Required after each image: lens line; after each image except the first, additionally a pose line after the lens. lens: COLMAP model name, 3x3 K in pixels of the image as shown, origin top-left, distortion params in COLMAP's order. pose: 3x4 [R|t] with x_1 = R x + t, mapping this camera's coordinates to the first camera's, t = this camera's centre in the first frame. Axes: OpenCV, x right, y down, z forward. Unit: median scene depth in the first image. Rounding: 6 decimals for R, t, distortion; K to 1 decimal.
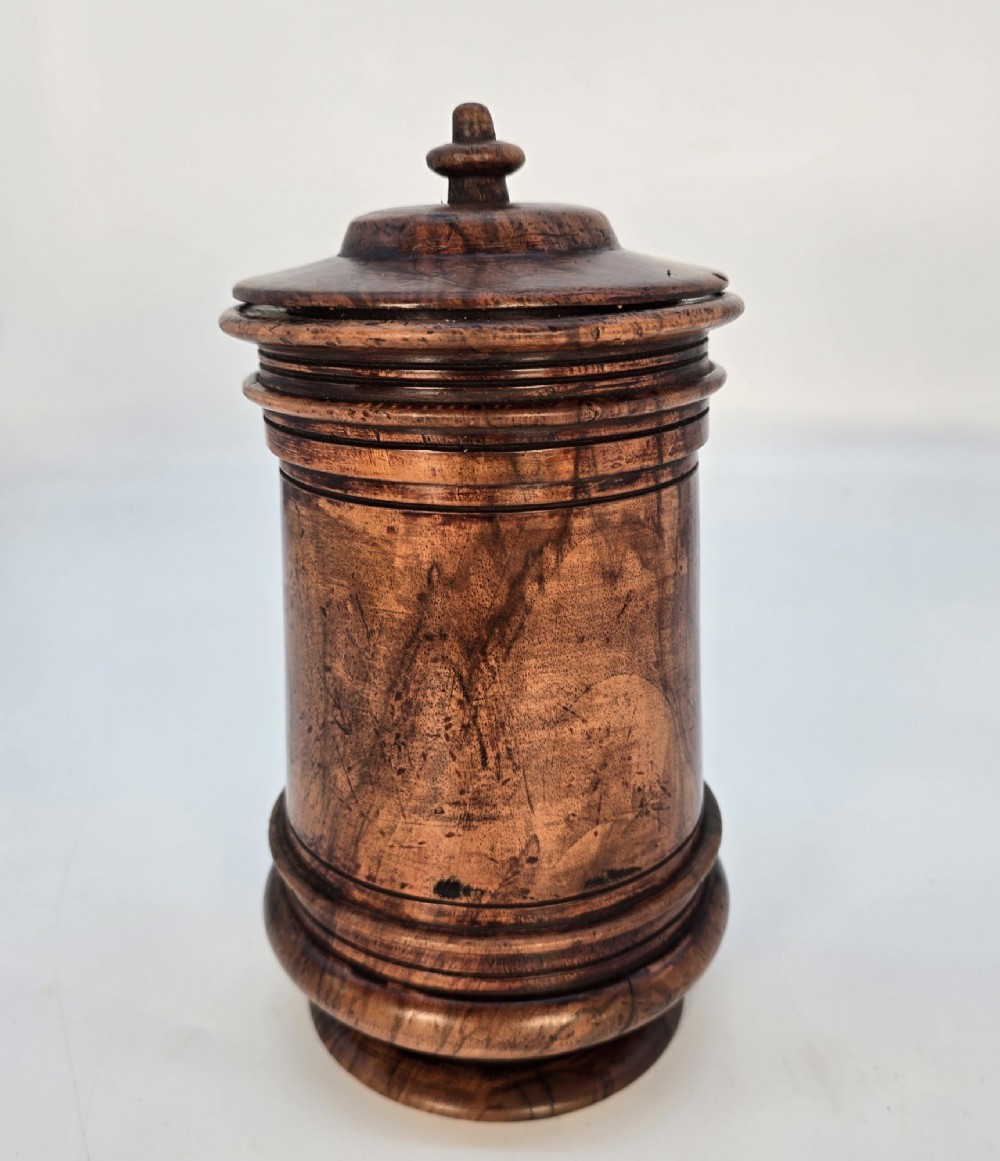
lens RADIAL K [[1066.4, 0, 500.0], [0, 1066.4, 580.5], [0, 0, 1]] dist [0.082361, -0.008233]
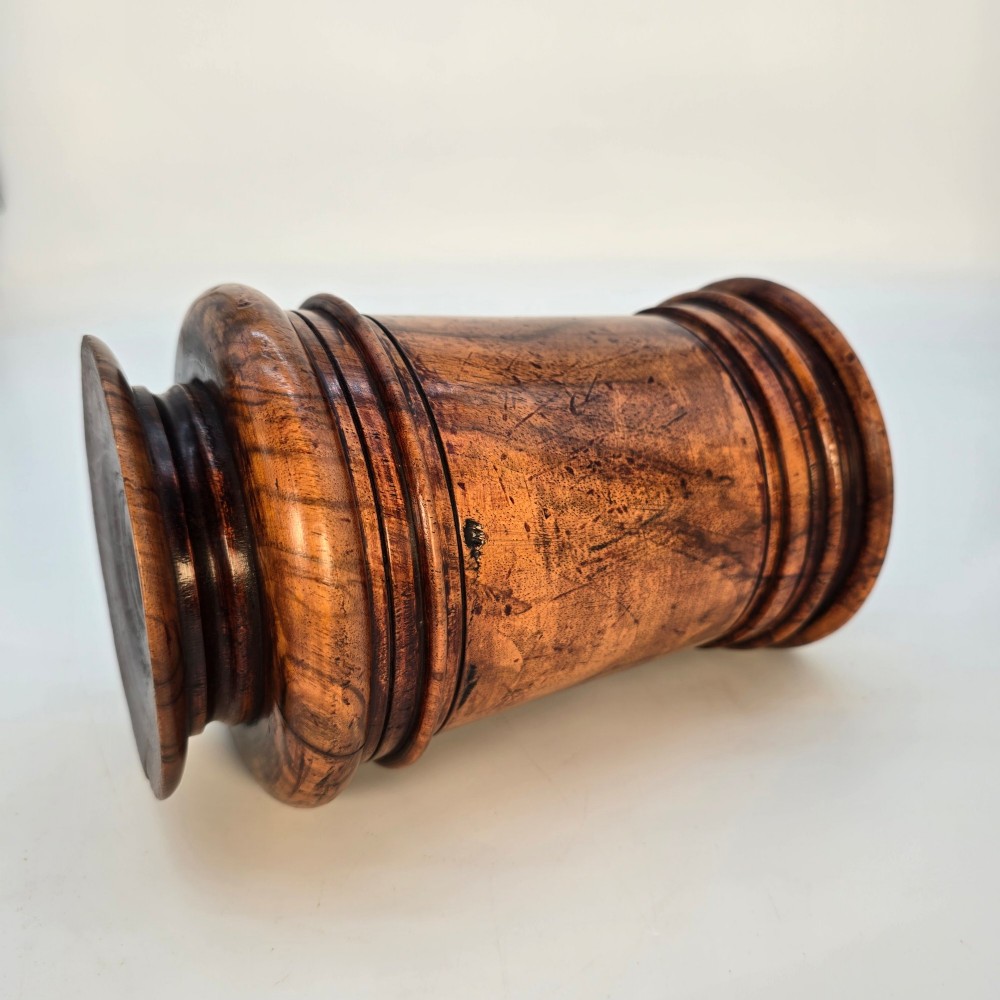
lens RADIAL K [[939.8, 0, 500.0], [0, 939.8, 500.0], [0, 0, 1]] dist [0.133393, -0.002740]
pose [[0.028654, 0.974400, 0.222987, -0.278397], [-0.688489, 0.180965, -0.702307, 0.899173], [-0.724681, -0.133400, 0.676049, 0.432659]]
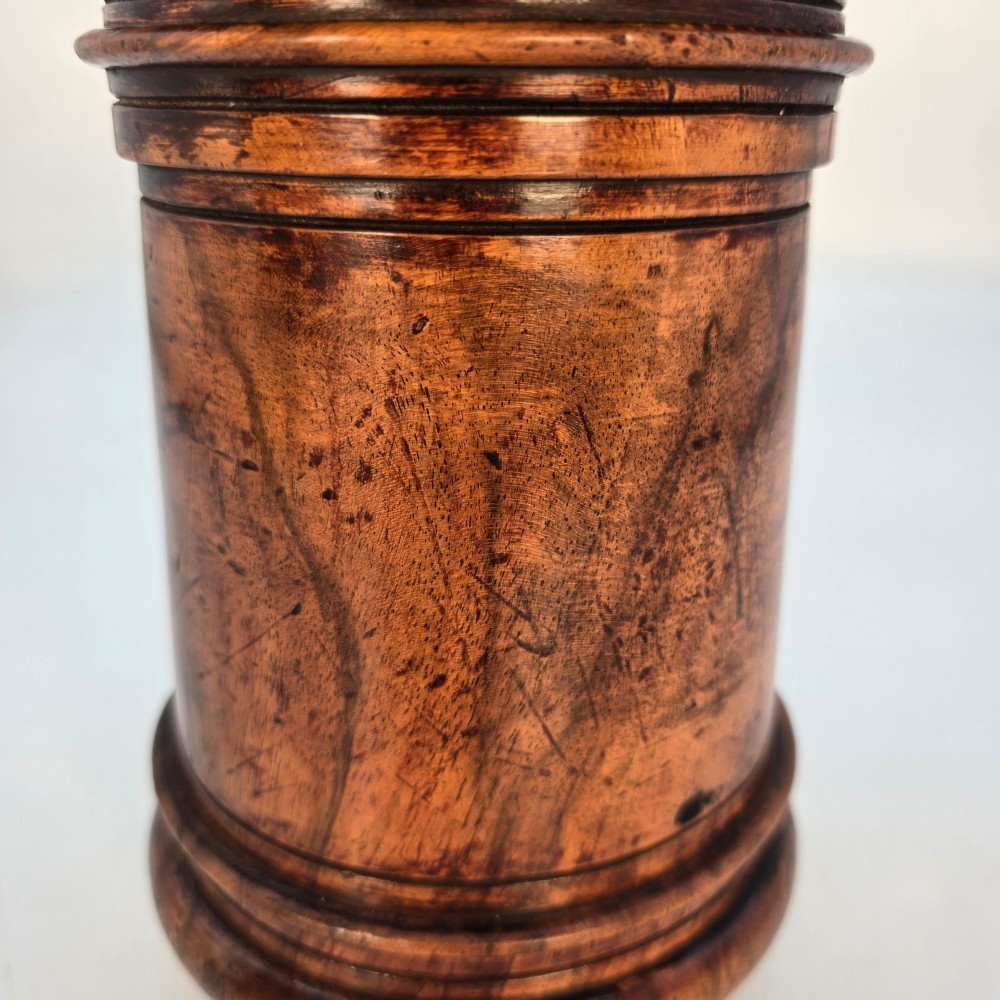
lens RADIAL K [[975.2, 0, 500.0], [0, 975.2, 500.0], [0, 0, 1]] dist [0.066062, -0.347724]
pose [[0.665765, -0.271696, 0.694937, -0.531598], [0.220070, 0.961420, 0.165049, -0.033137], [-0.712970, 0.043051, 0.699872, 0.671112]]
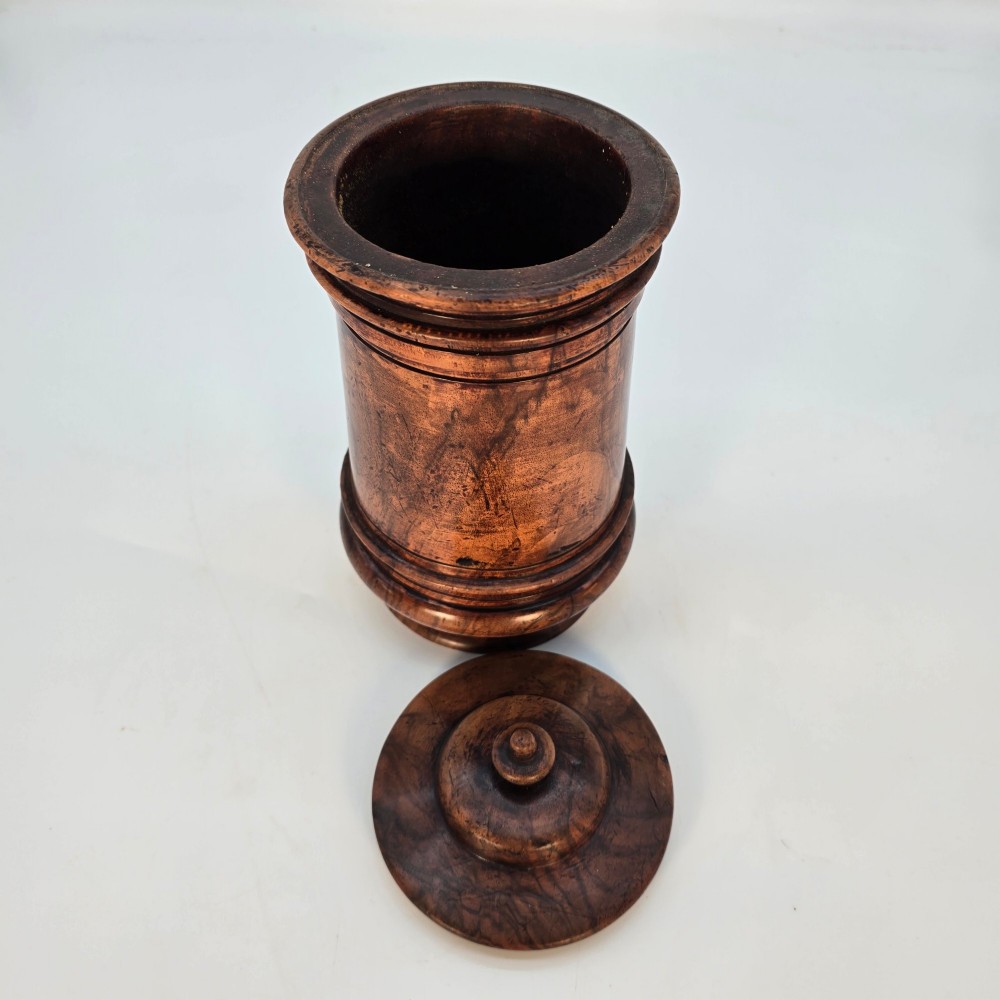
lens RADIAL K [[906.8, 0, 500.0], [0, 906.8, 500.0], [0, 0, 1]] dist [0.067969, -0.002829]
pose [[0.999230, -0.015533, 0.036020, -0.045008], [-0.005433, 0.854607, 0.519247, -0.546775], [-0.038849, -0.519043, 0.853865, -0.157488]]
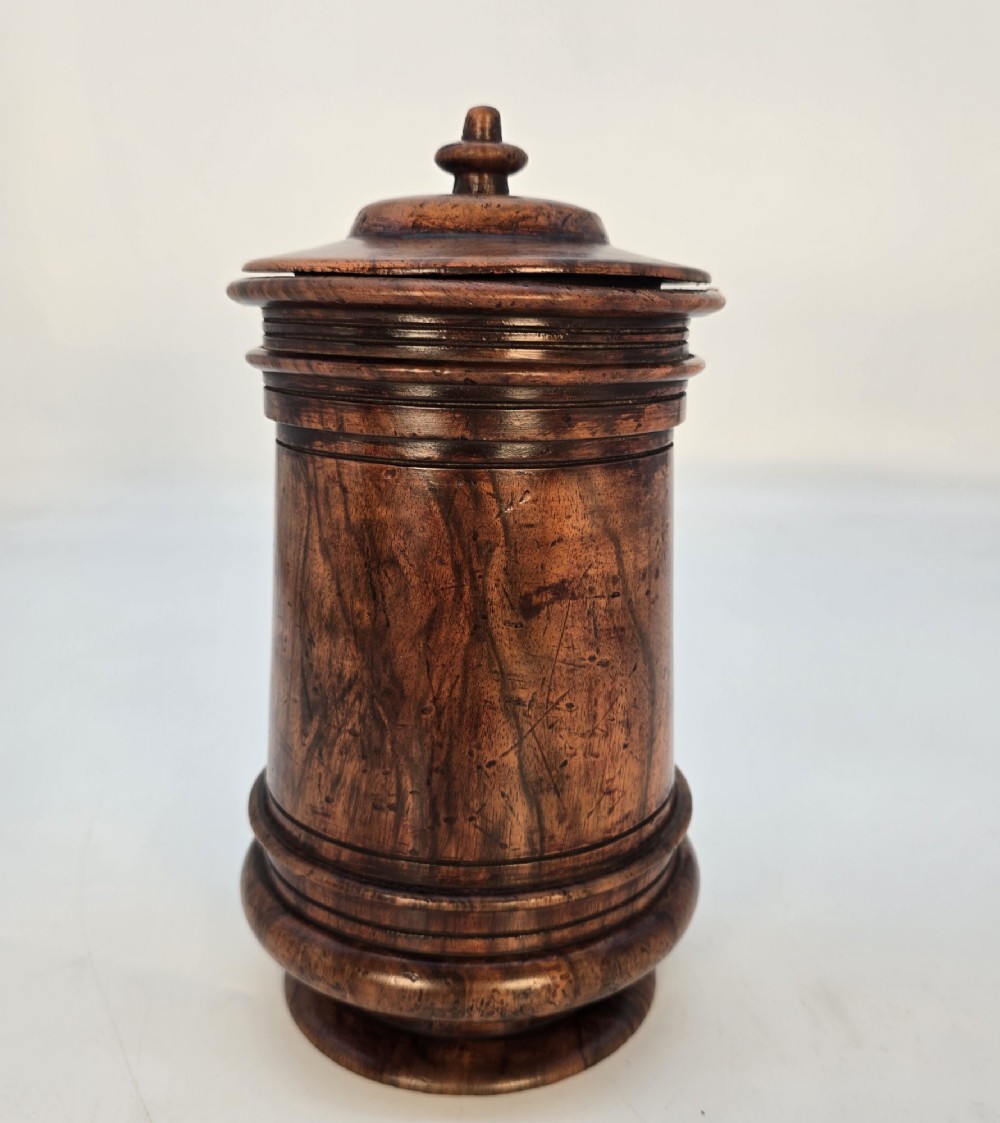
lens RADIAL K [[1093.5, 0, 498.1], [0, 1093.5, 557.0], [0, 0, 1]] dist [0.063573, -0.004024]
pose [[-0.515626, -0.189272, 0.835647, -1.084984], [0.267057, 0.891210, 0.366641, -0.459380], [-0.814132, 0.412215, -0.408985, 1.688367]]
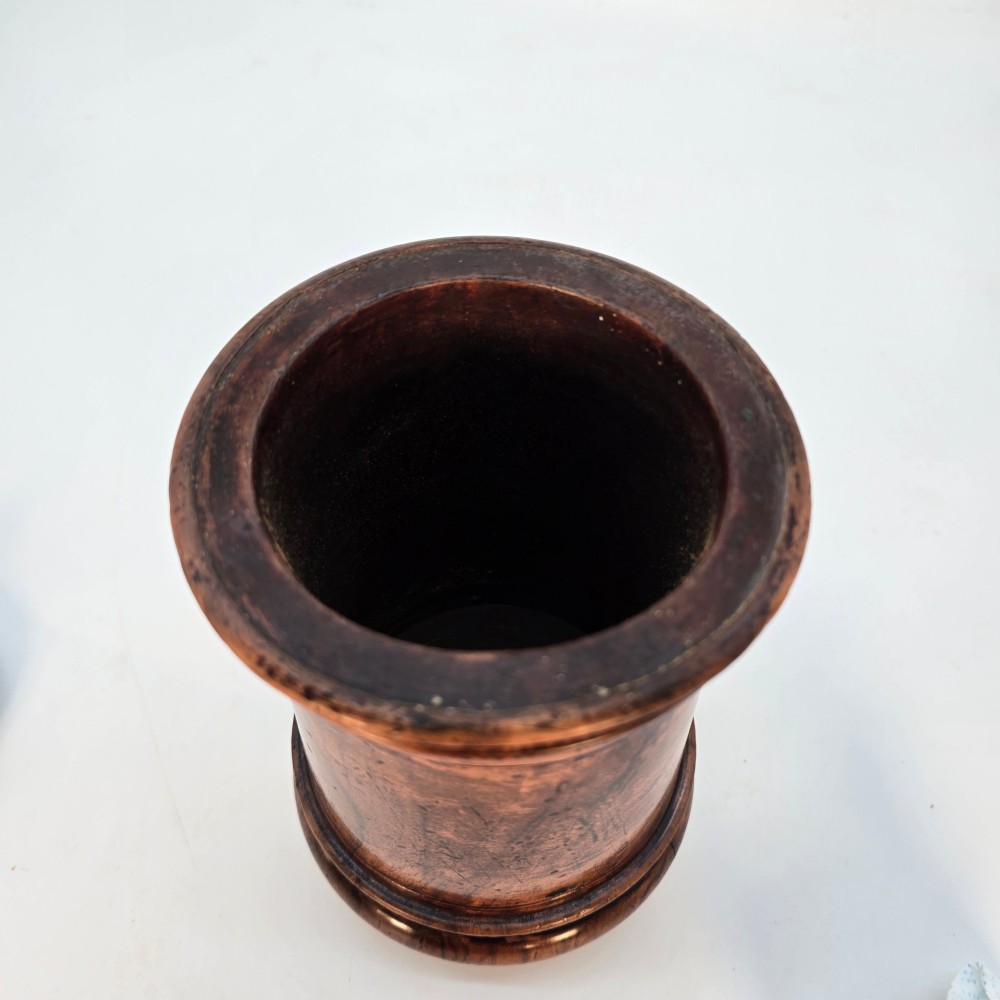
lens RADIAL K [[928.8, 0, 500.0], [0, 928.8, 500.0], [0, 0, 1]] dist [-0.003988, -0.003311]
pose [[0.878863, -0.373827, 0.296401, -0.255563], [0.138875, 0.794850, 0.590700, -0.694470], [-0.456414, -0.477981, 0.750480, 0.492130]]
